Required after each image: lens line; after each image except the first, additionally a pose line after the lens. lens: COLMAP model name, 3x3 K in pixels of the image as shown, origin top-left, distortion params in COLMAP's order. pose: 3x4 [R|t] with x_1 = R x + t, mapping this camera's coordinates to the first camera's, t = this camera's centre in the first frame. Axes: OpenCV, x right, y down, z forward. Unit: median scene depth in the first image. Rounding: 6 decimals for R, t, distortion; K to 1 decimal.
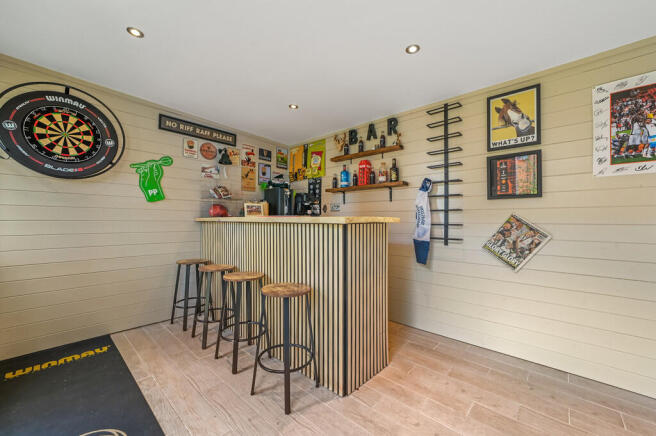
lens RADIAL K [[261.2, 0, 325.8], [0, 261.2, 219.1], [0, 0, 1]] dist [-0.002425, 0.000336]
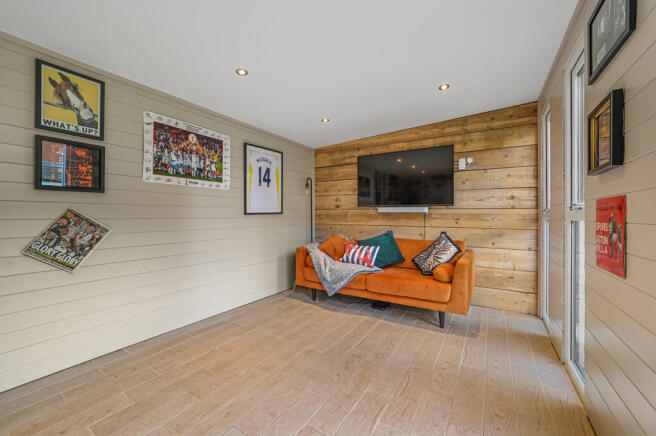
lens RADIAL K [[261.2, 0, 325.5], [0, 261.2, 216.5], [0, 0, 1]] dist [-0.002425, 0.000336]
pose [[-0.189680, -0.006041, 0.981827, -0.344846], [-0.003323, 0.999979, 0.005511, 0.000552], [-0.981840, -0.002218, -0.189696, 0.327945]]
